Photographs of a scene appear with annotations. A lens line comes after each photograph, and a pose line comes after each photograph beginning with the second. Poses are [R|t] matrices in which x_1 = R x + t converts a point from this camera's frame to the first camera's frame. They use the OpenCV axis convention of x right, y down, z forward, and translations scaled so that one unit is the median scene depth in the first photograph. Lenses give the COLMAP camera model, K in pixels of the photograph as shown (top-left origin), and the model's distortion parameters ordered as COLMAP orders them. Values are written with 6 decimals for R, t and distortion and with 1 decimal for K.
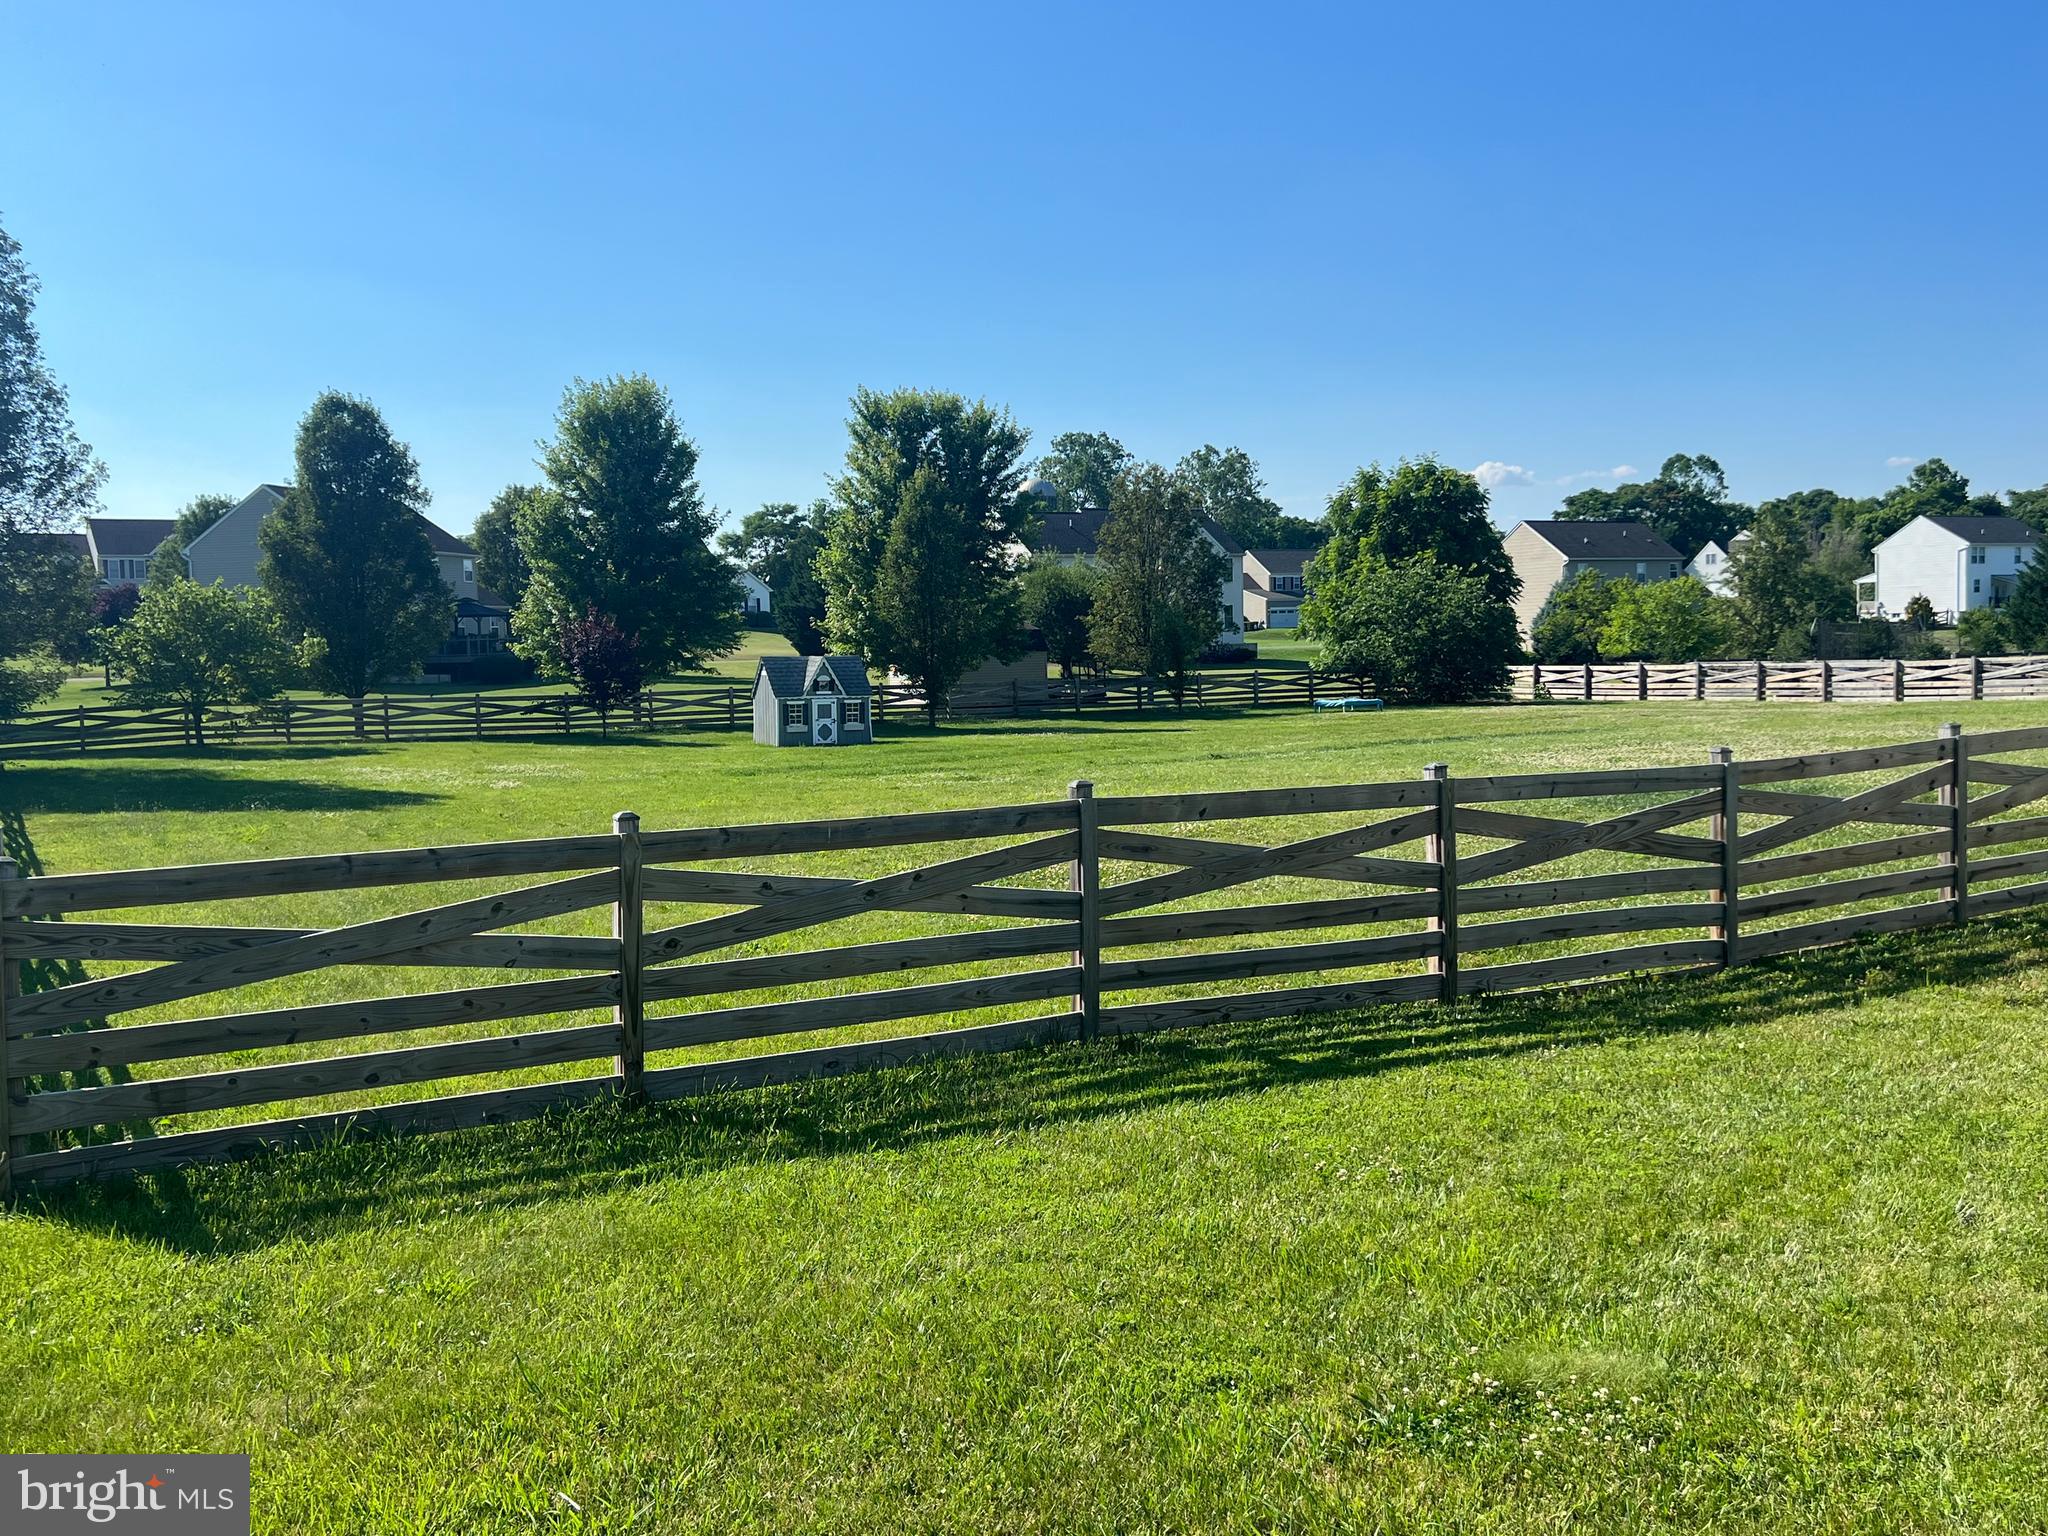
lens RADIAL K [[1853.0, 0, 1024.0], [0, 1853.0, 768.0], [0, 0, 1]] dist [-0.003154, -0.011256]
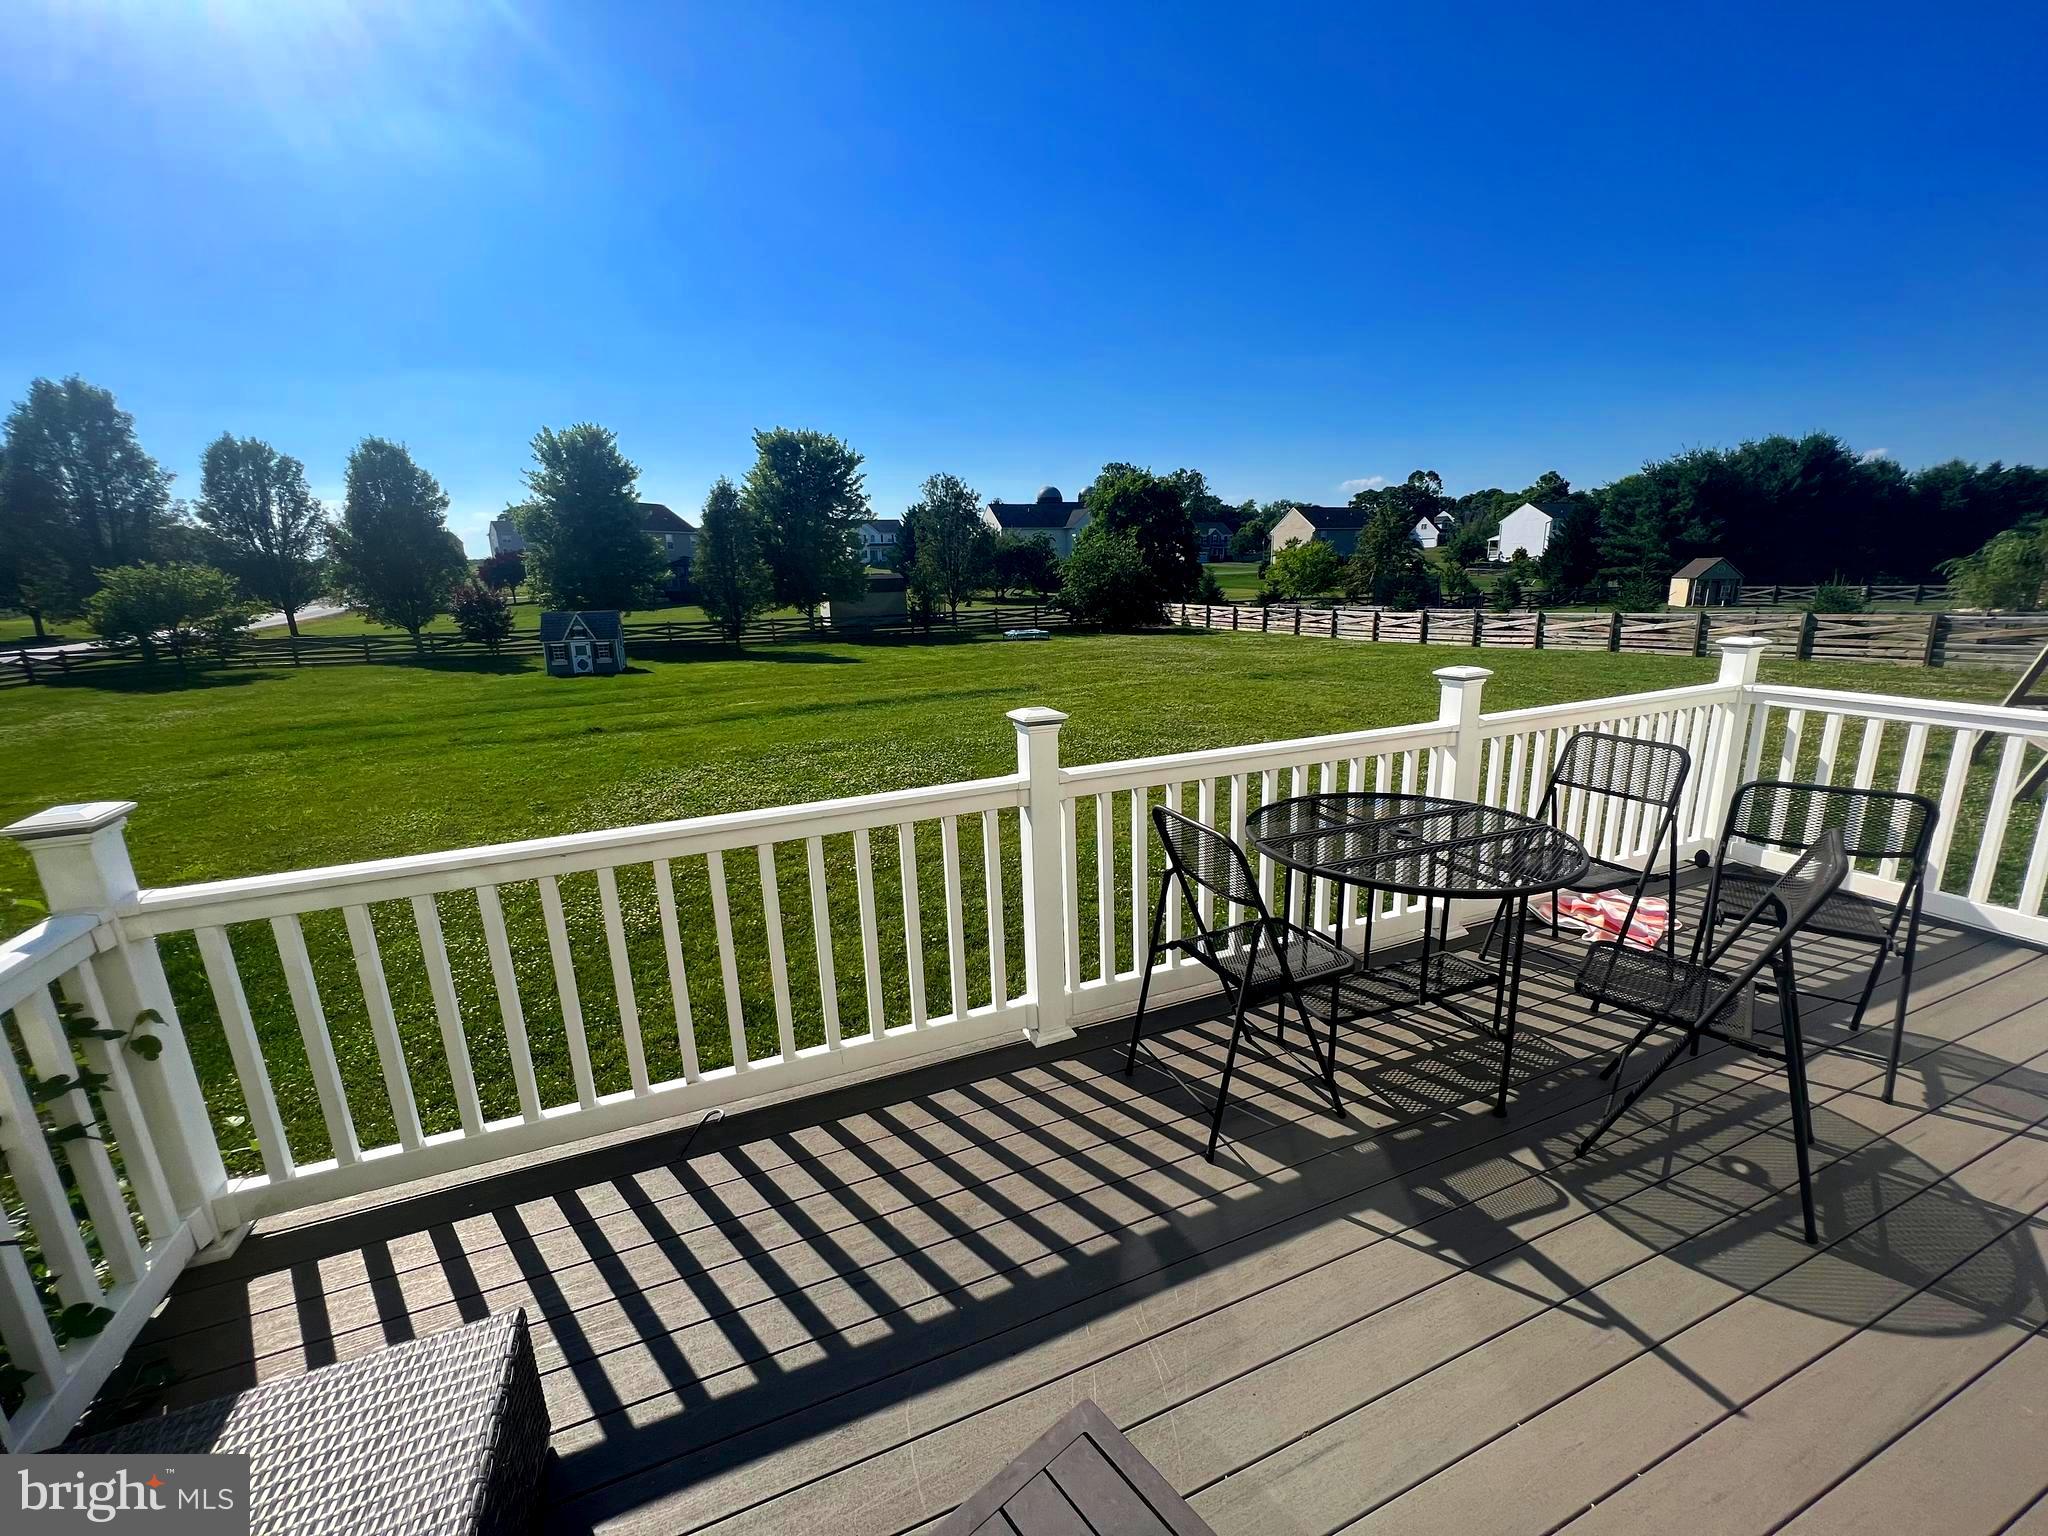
lens RADIAL K [[825.6, 0, 1024.0], [0, 825.6, 768.0], [0, 0, 1]] dist [-0.003859, -0.000091]
pose [[0.994048, 0.027270, -0.105473, 0.076836], [-0.008644, 0.984853, 0.173174, -0.013400], [0.108598, -0.171231, 0.979227, 0.090891]]
